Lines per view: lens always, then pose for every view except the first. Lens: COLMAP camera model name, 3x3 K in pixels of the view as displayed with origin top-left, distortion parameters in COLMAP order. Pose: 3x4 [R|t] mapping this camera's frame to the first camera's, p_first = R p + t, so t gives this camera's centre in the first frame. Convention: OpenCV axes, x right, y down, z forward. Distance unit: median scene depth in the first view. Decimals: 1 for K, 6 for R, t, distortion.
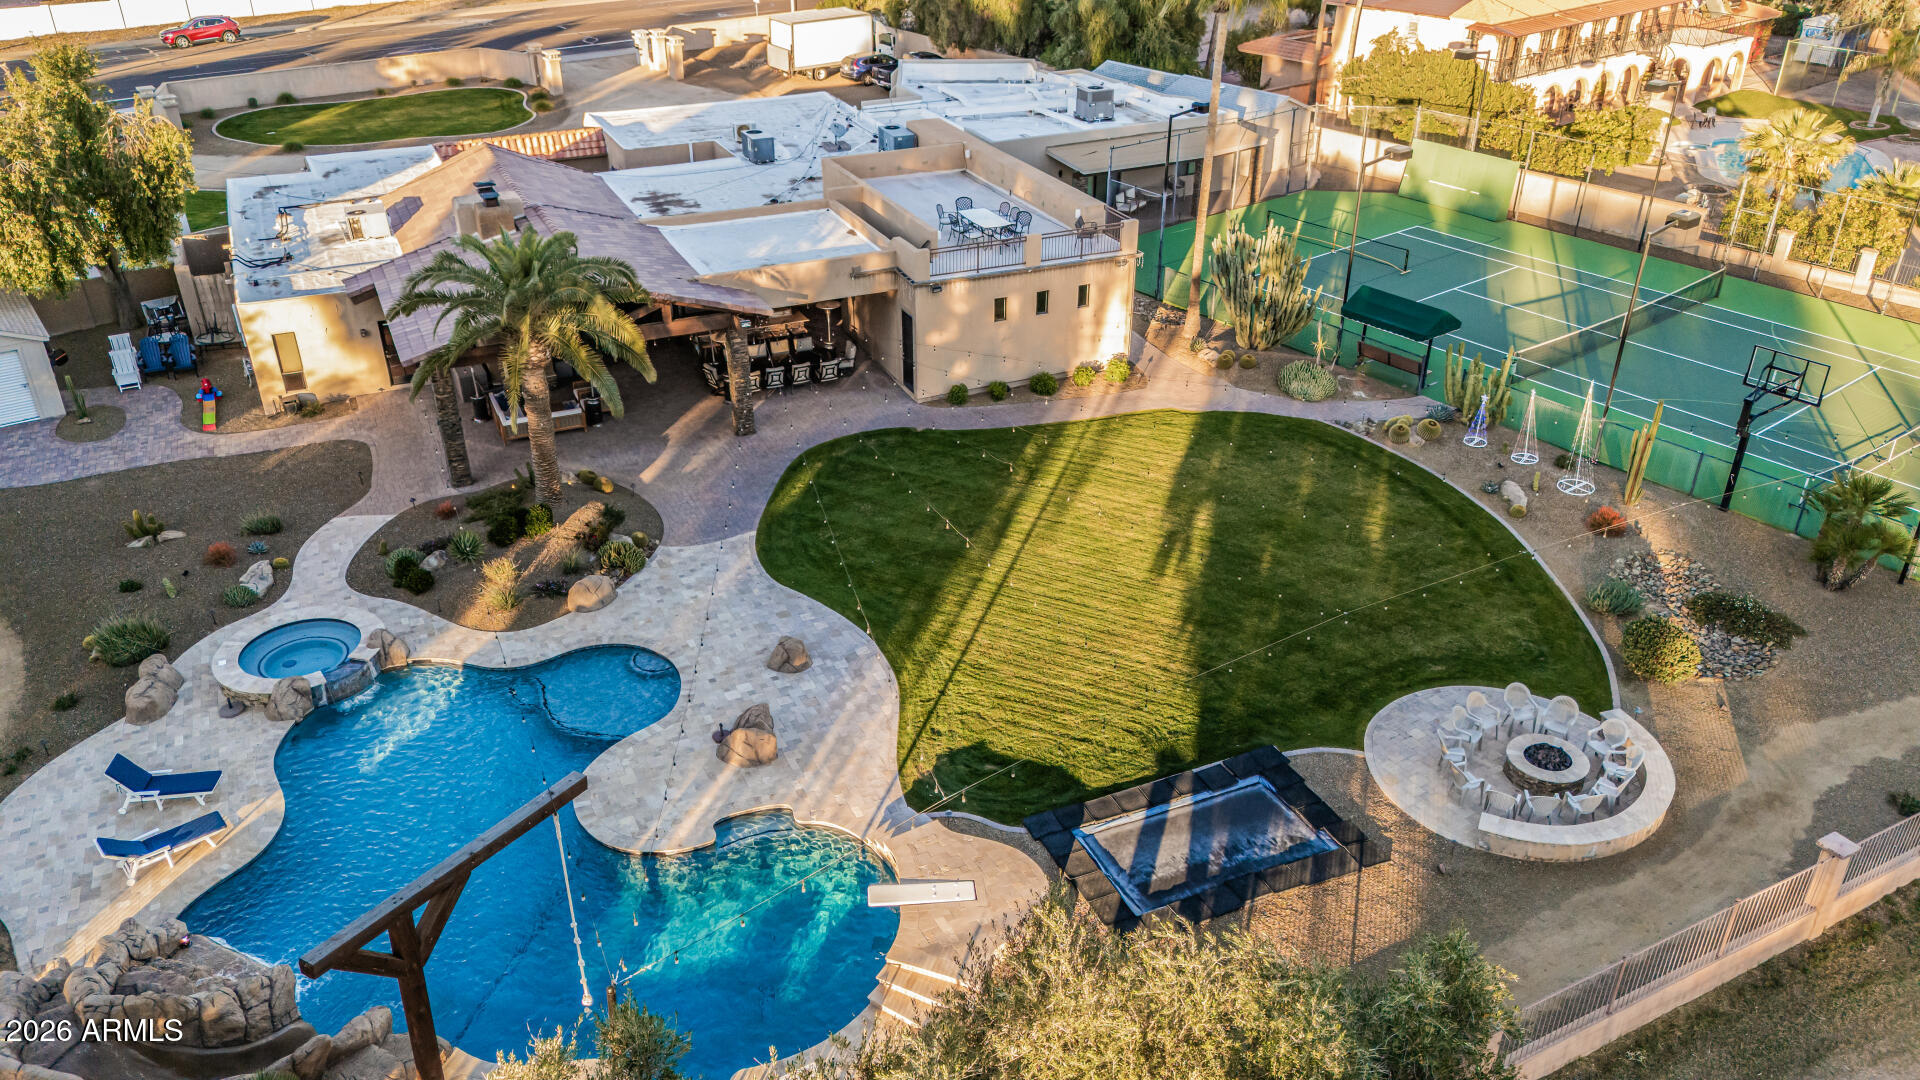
lens RADIAL K [[1338.1, 0, 952.0], [0, 1338.1, 576.8], [0, 0, 1]] dist [0.131516, -0.146318]
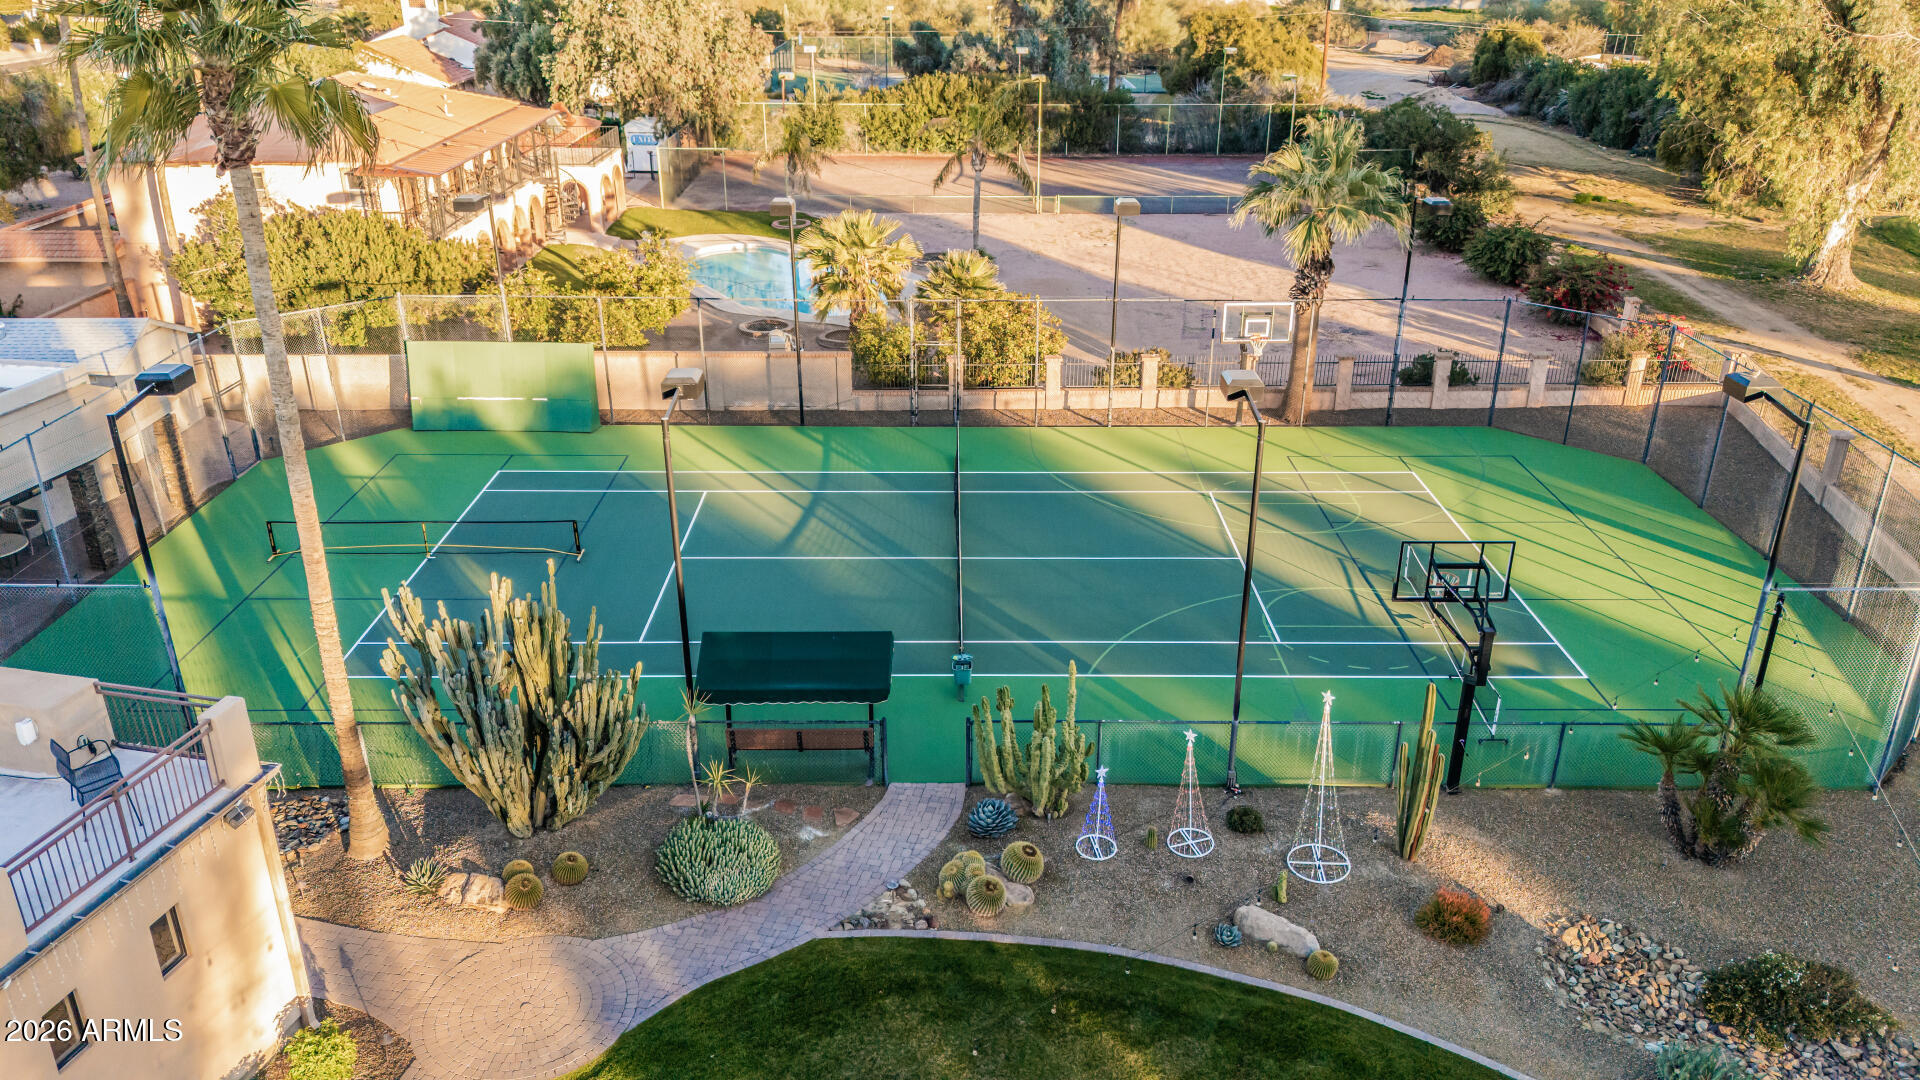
lens RADIAL K [[1411.2, 0, 960.0], [0, 1411.2, 540.0], [0, 0, 1]] dist [0.092278, -0.091197]
pose [[0.611825, -0.315923, 0.725164, -0.024647], [0.401768, 0.913830, 0.059142, -0.303260], [-0.681361, 0.255163, 0.686031, 0.701684]]
